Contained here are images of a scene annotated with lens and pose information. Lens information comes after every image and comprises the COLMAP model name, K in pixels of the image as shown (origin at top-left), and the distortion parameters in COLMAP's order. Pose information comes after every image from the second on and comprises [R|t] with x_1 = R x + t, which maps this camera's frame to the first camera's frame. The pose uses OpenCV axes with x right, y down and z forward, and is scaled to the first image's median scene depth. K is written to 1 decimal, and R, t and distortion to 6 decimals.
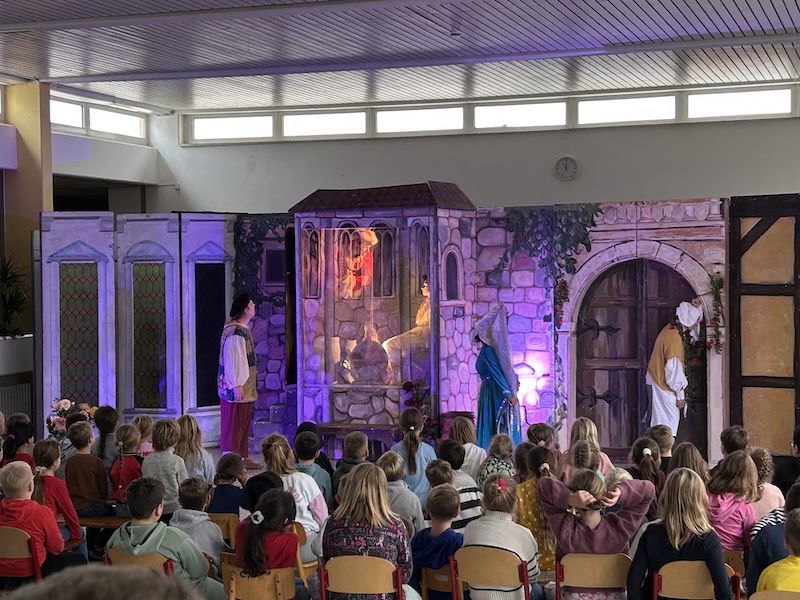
lens RADIAL K [[1394.1, 0, 369.0], [0, 1394.1, 297.3], [0, 0, 1]] dist [0.170895, 0.000000]
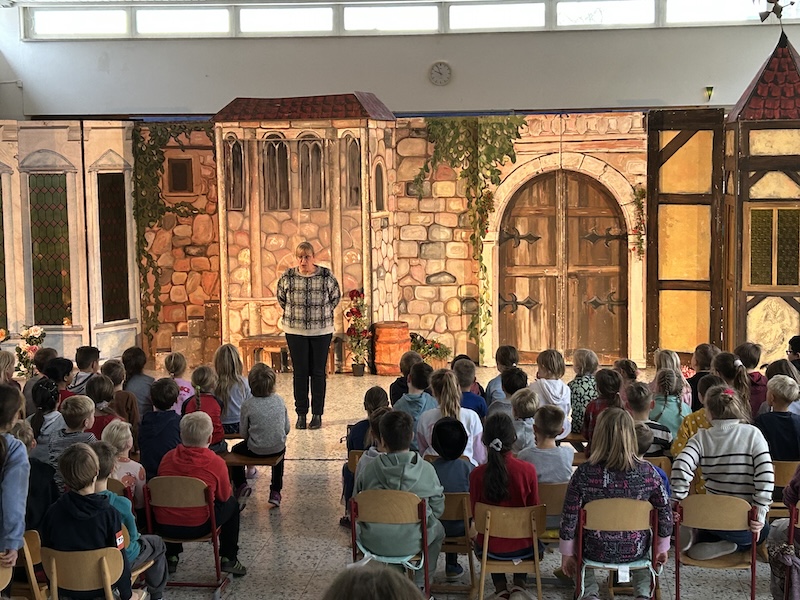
lens RADIAL K [[1394.1, 0, 404.8], [0, 1394.1, 305.9], [0, 0, 1]] dist [0.170895, 0.000000]
pose [[0.973415, -0.029164, 0.227184, -0.156340], [0.008684, 0.995847, 0.090632, -0.021541], [-0.228883, -0.086250, 0.969625, 0.010376]]
